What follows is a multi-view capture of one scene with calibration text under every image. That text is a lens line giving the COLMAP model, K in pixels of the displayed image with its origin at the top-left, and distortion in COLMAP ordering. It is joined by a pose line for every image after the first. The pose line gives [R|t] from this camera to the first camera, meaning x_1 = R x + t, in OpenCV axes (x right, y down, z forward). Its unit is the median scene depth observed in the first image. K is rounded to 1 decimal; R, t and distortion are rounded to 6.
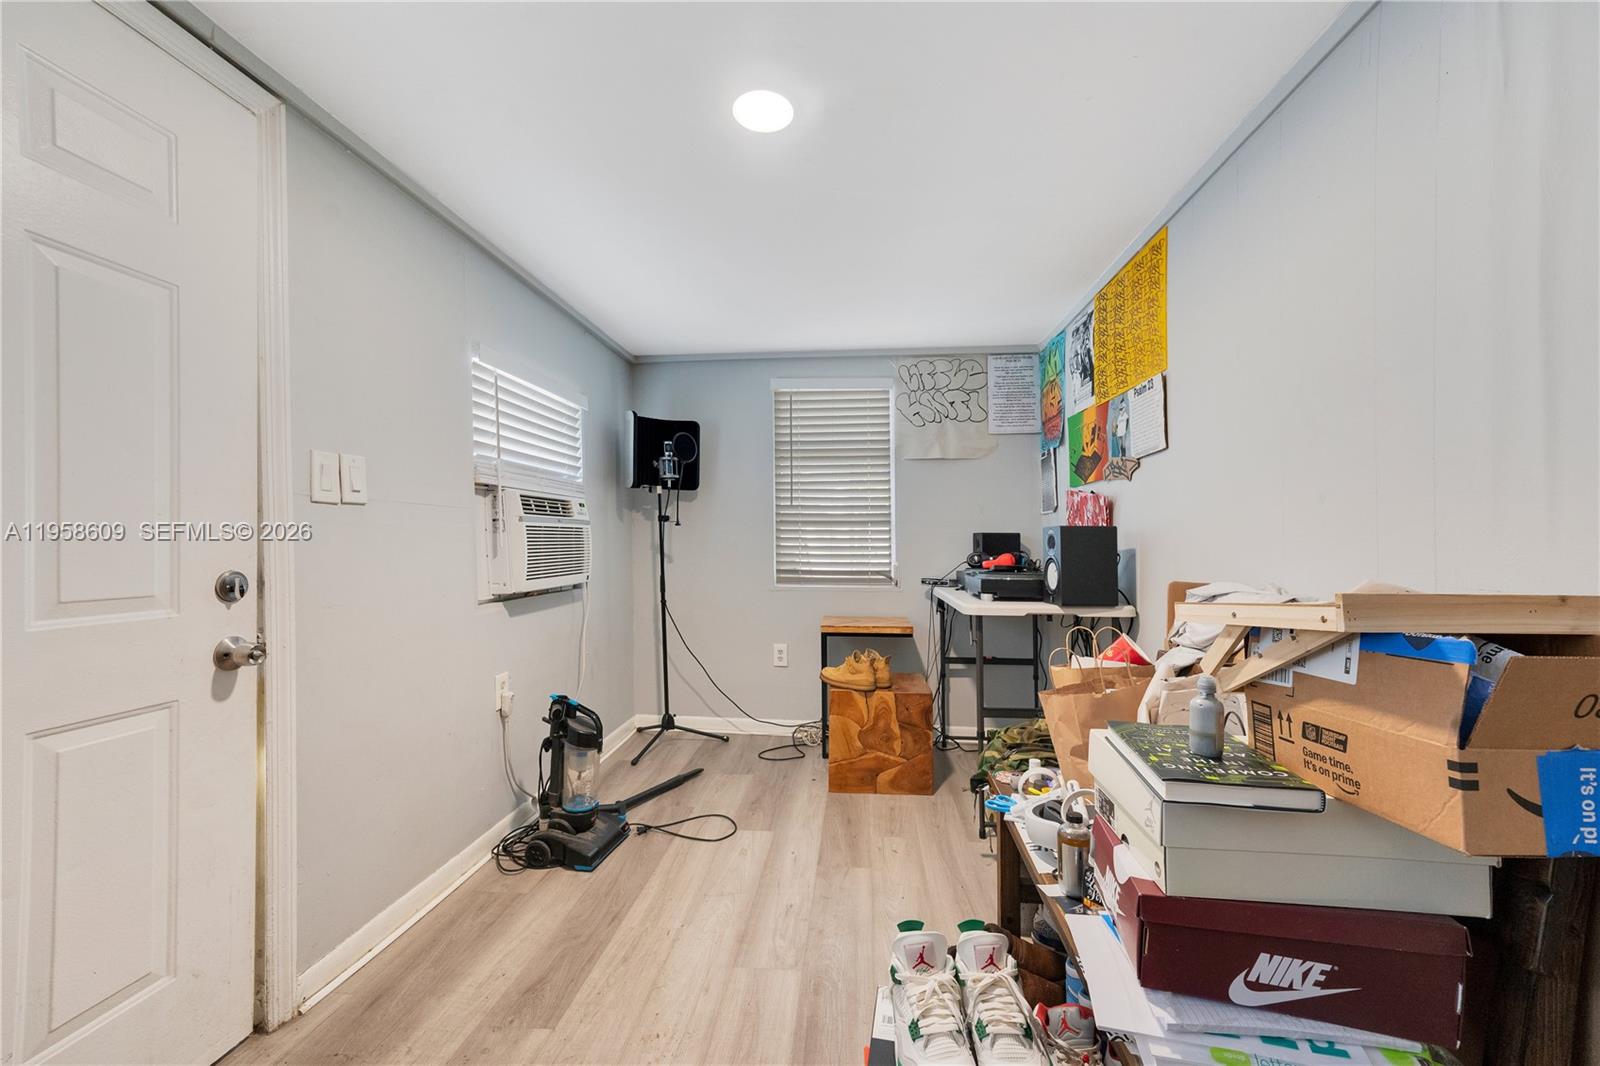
lens RADIAL K [[668.7, 0, 799.1], [0, 668.7, 548.3], [0, 0, 1]] dist [0.007736, 0.000137]
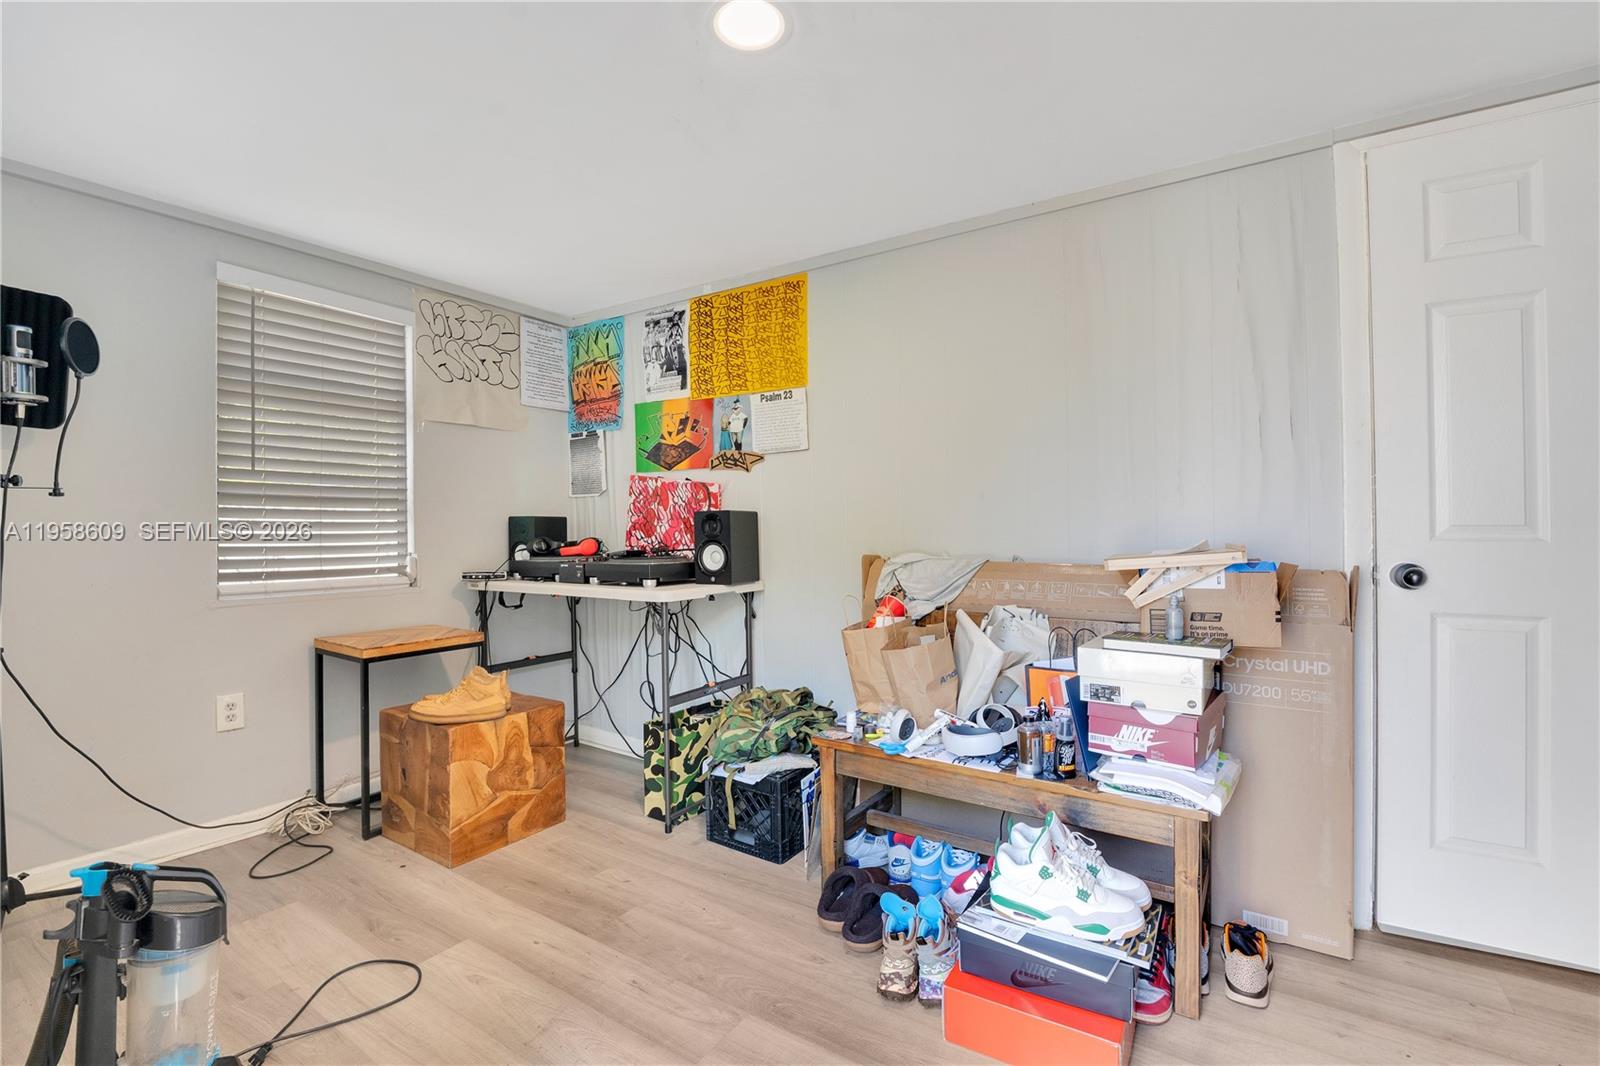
lens RADIAL K [[719.1, 0, 802.4], [0, 719.1, 519.2], [0, 0, 1]] dist [-0.012840, -0.000705]
pose [[0.466236, 0.007156, 0.884631, -0.422020], [0.013897, 0.999785, -0.015412, 0.000005], [-0.884551, 0.019480, 0.466036, 0.261692]]
